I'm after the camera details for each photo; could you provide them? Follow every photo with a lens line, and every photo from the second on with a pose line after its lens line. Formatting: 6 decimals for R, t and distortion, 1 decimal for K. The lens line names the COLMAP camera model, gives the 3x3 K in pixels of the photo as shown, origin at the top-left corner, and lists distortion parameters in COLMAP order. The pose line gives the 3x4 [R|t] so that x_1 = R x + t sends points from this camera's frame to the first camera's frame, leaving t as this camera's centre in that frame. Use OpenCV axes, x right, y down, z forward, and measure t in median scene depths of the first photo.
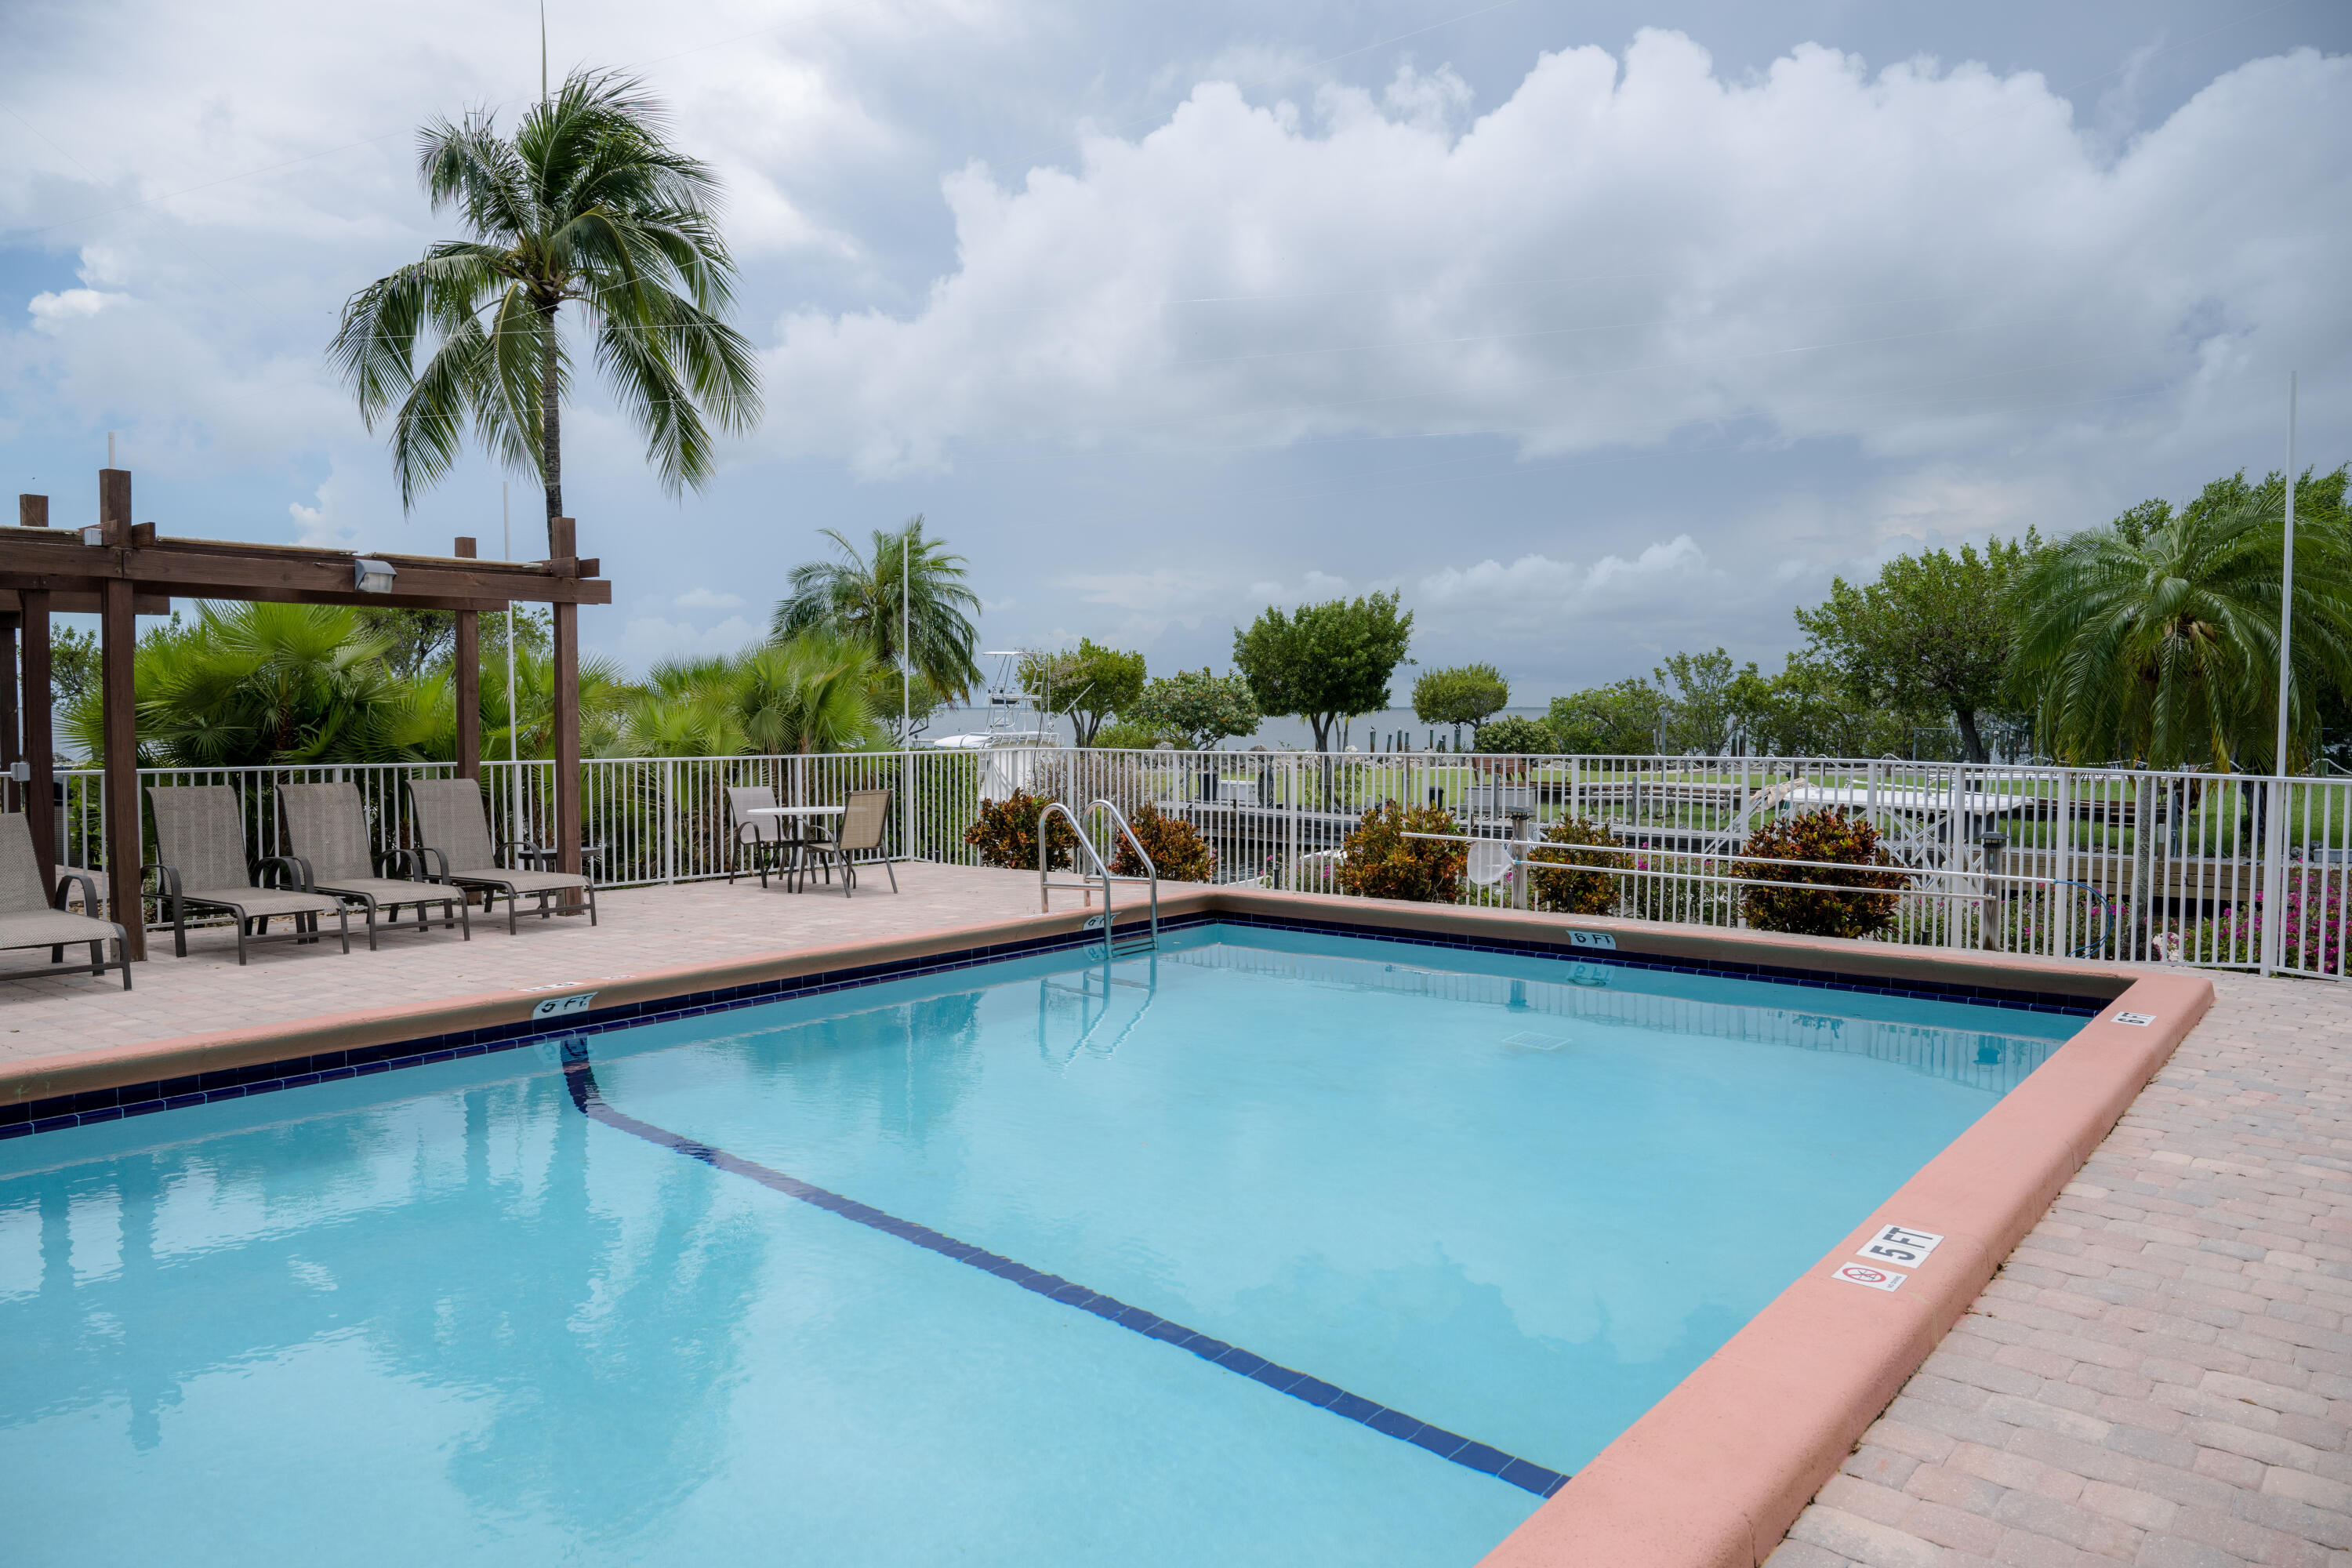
lens RADIAL K [[1551.7, 0, 1176.0], [0, 1551.7, 784.0], [0, 0, 1]] dist [0.003258, 0.001093]
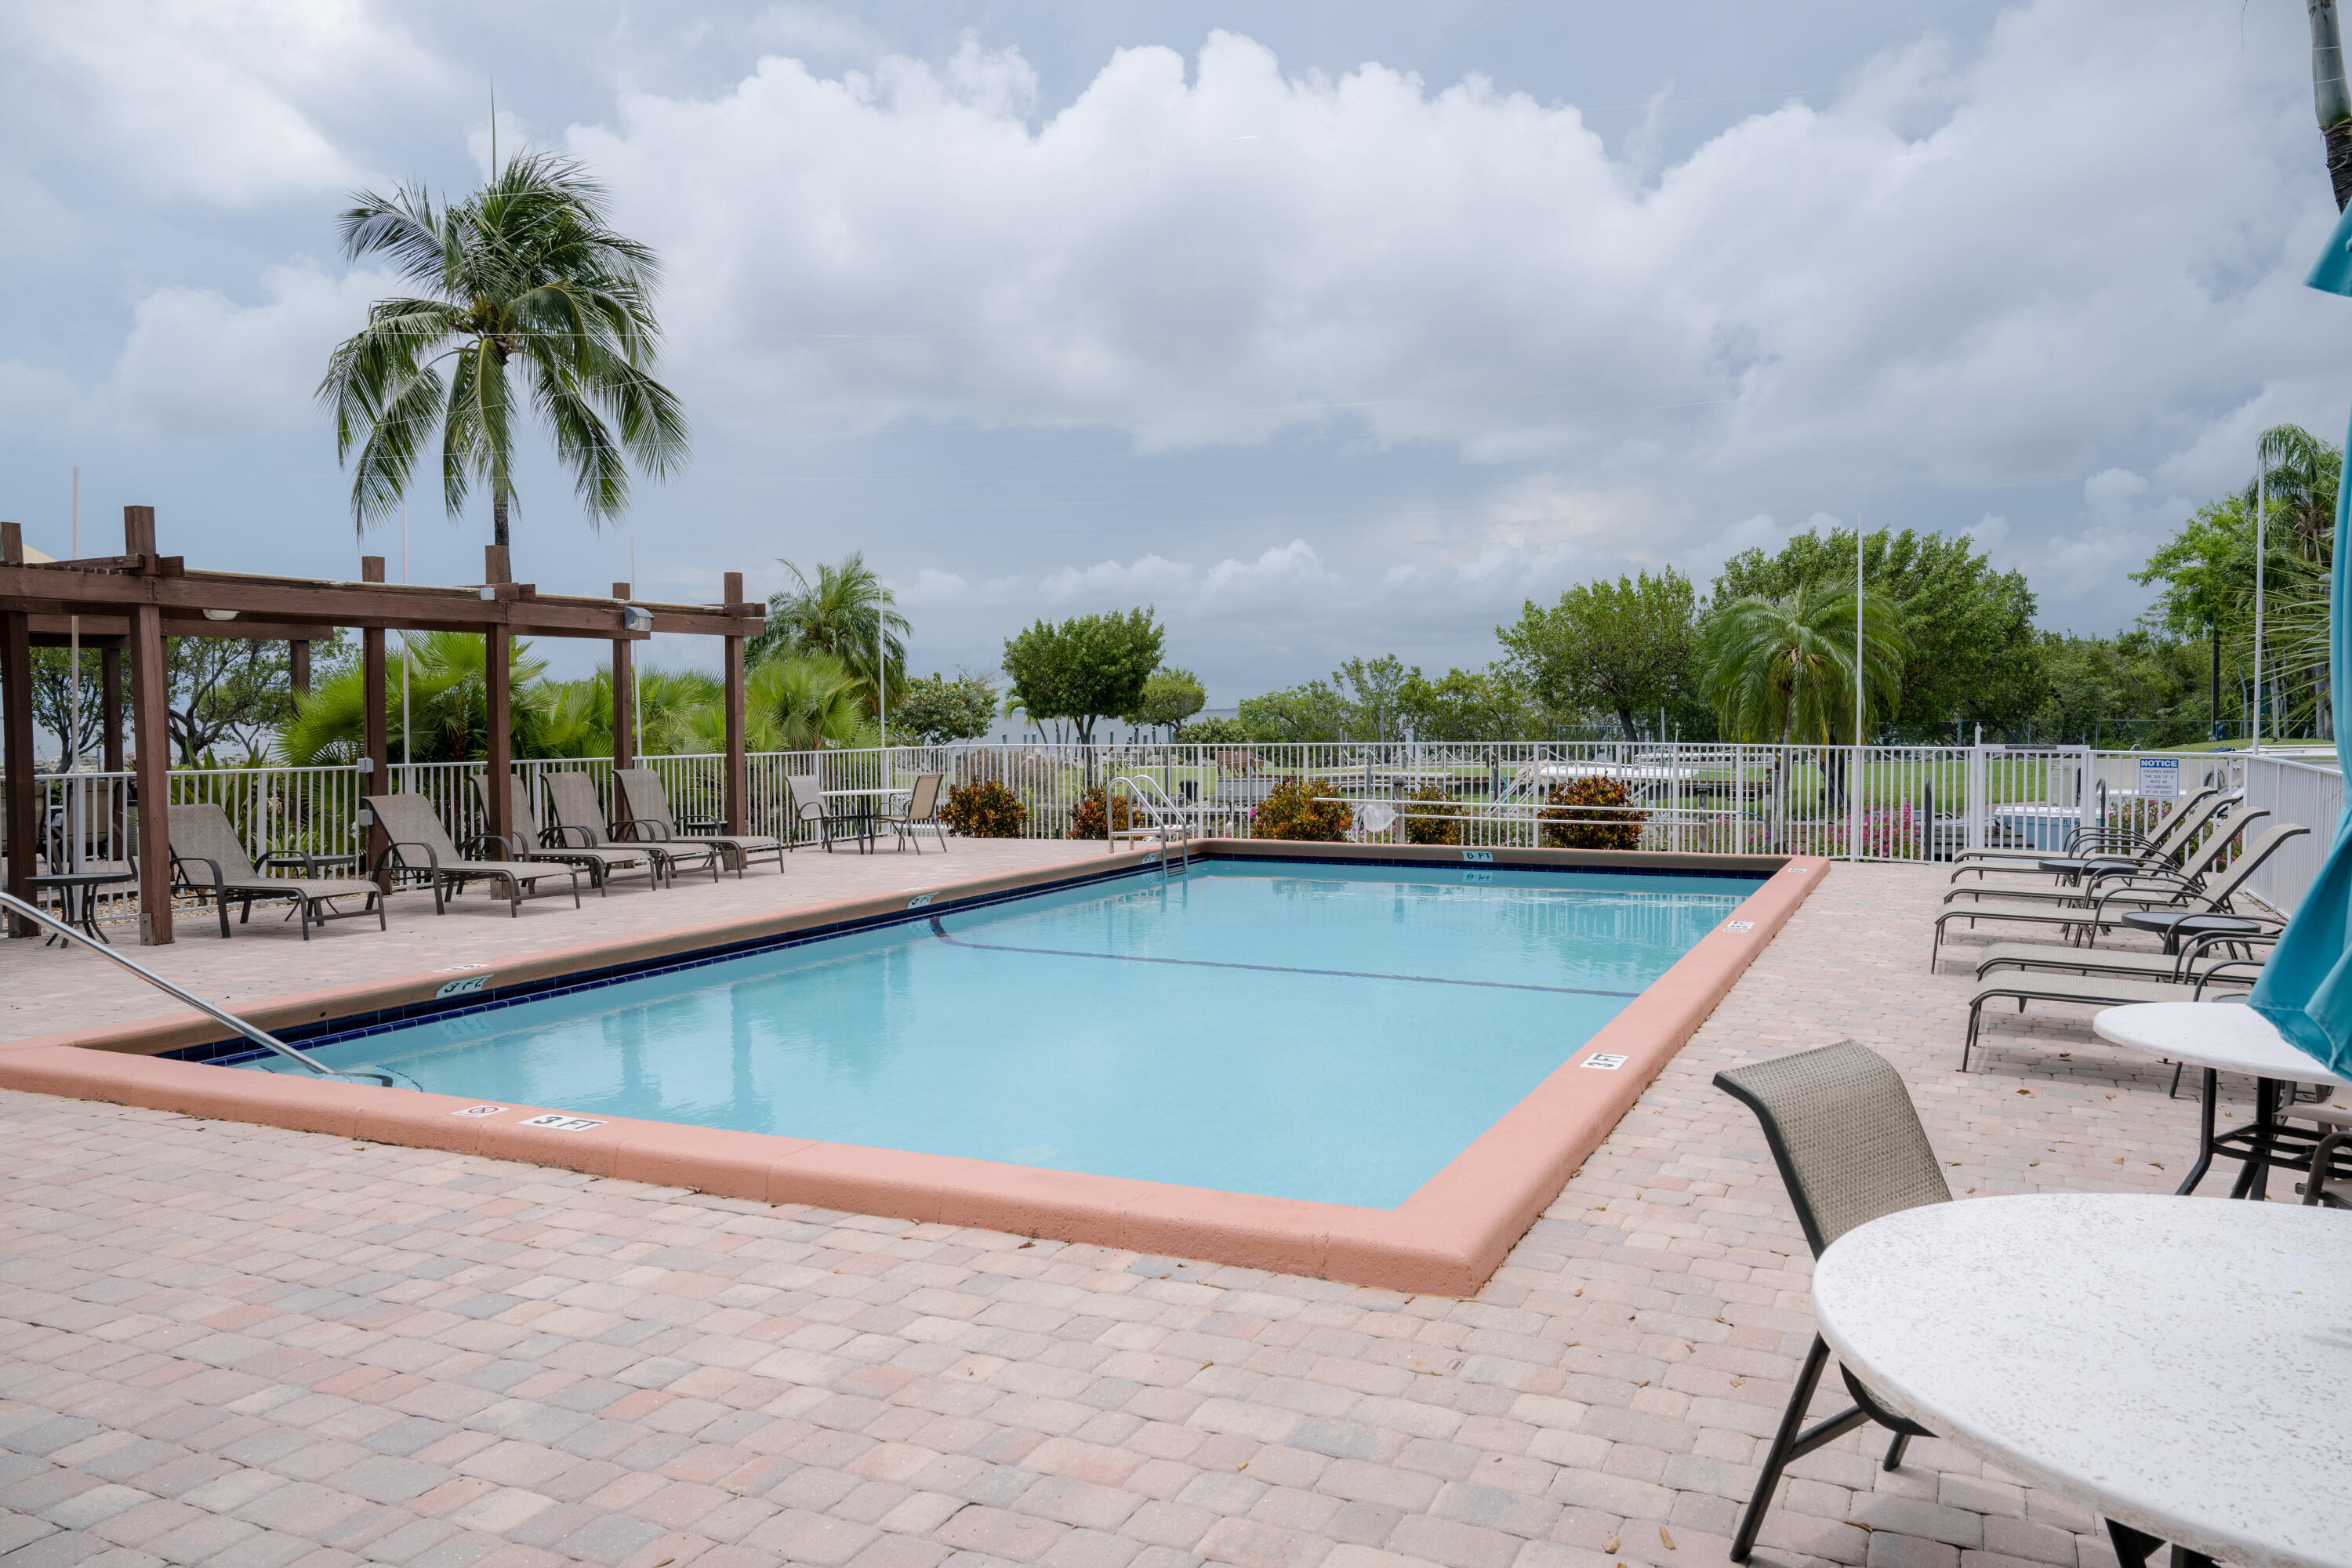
lens RADIAL K [[1669.9, 0, 1176.0], [0, 1669.9, 784.0], [0, 0, 1]] dist [0.000936, -0.000519]
pose [[0.970114, -0.018194, 0.241968, -0.221822], [0.019529, 0.999804, -0.003119, 0.013644], [-0.241864, 0.007751, 0.970279, -0.287904]]
